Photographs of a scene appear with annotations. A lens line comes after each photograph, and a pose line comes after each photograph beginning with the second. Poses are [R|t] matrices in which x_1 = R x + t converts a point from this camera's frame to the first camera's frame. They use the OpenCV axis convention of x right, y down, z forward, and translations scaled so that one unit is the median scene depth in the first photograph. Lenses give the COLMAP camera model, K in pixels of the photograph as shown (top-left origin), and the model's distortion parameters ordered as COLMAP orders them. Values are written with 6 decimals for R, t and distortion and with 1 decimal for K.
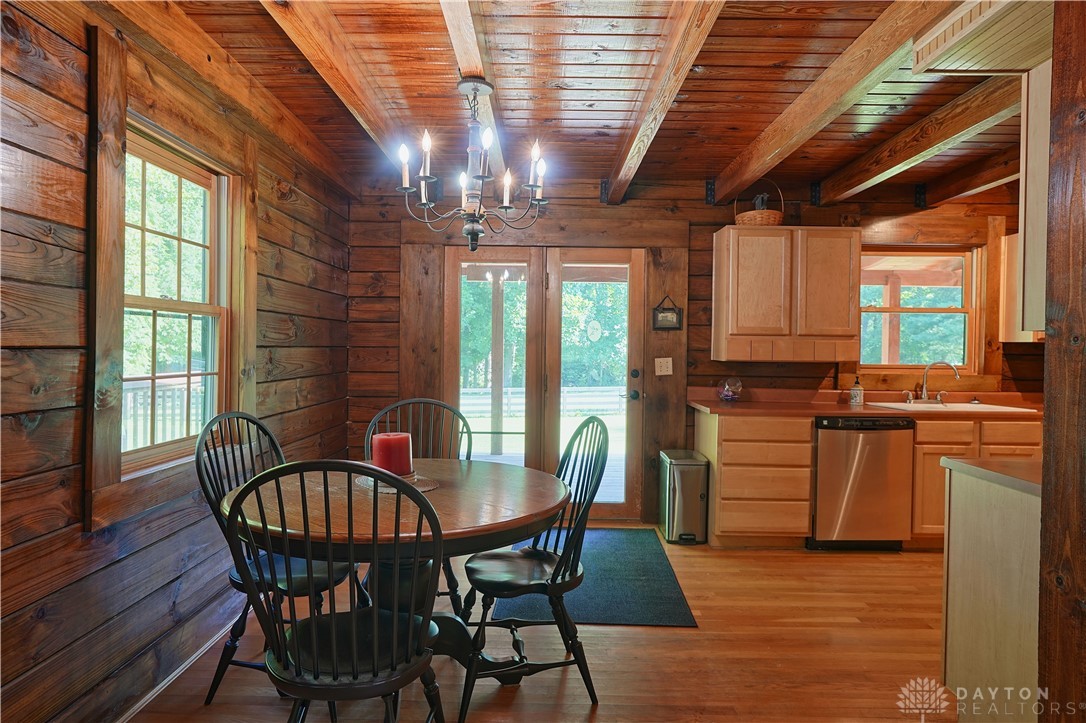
lens RADIAL K [[587.0, 0, 541.7], [0, 587.0, 348.7], [0, 0, 1]] dist [-0.001349, -0.000160]
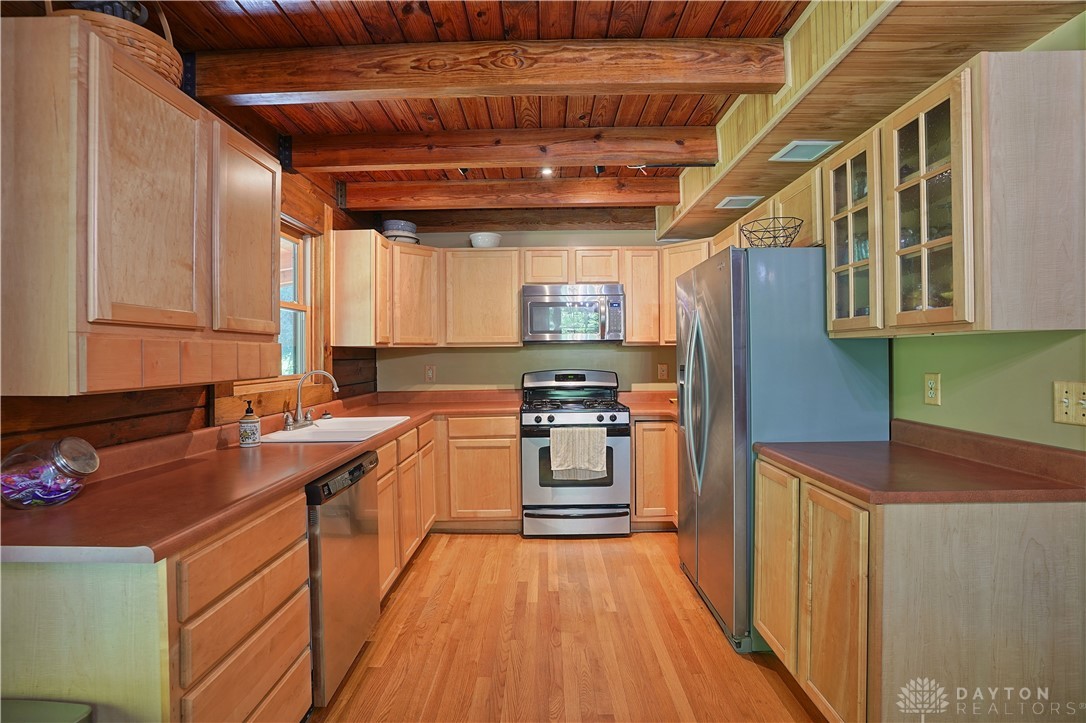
lens RADIAL K [[498.0, 0, 546.4], [0, 498.0, 357.5], [0, 0, 1]] dist [-0.013158, 0.000667]
pose [[0.010235, -0.018477, 0.999777, 0.016312], [0.013674, 0.999738, 0.018337, -0.003997], [-0.999854, 0.013483, 0.010485, 0.698834]]
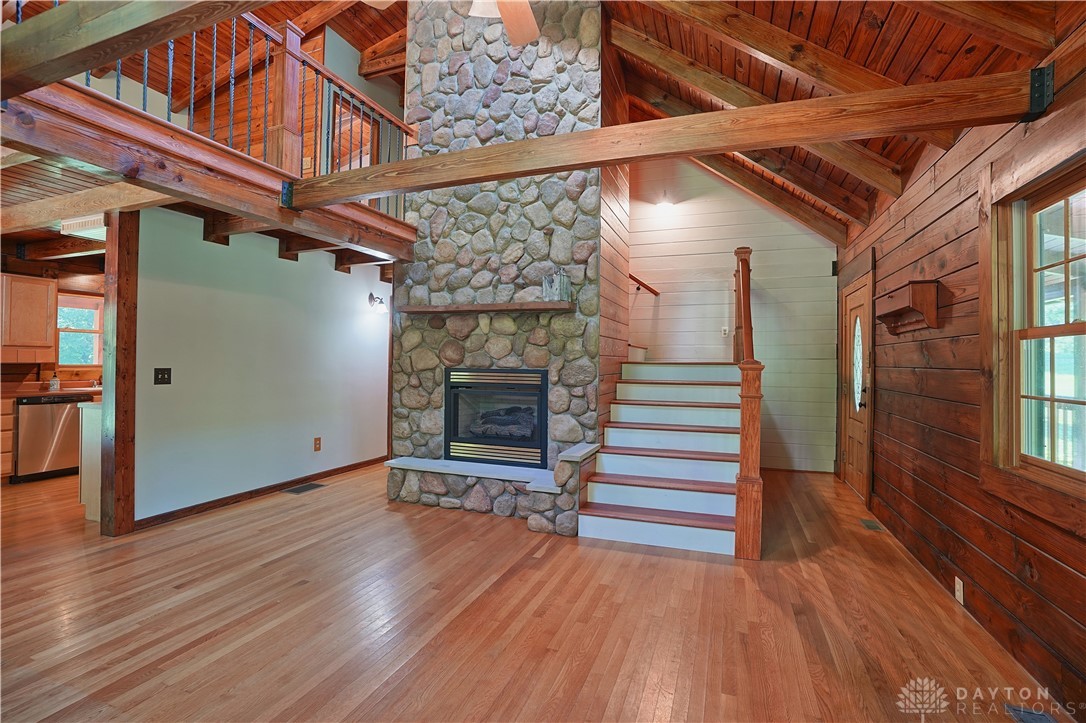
lens RADIAL K [[498.0, 0, 546.4], [0, 498.0, 357.5], [0, 0, 1]] dist [-0.013158, 0.000667]
pose [[0.357062, -0.003199, 0.934075, -0.239869], [0.001832, 0.999995, 0.002725, 0.006415], [-0.934079, 0.000738, 0.357066, -0.747294]]
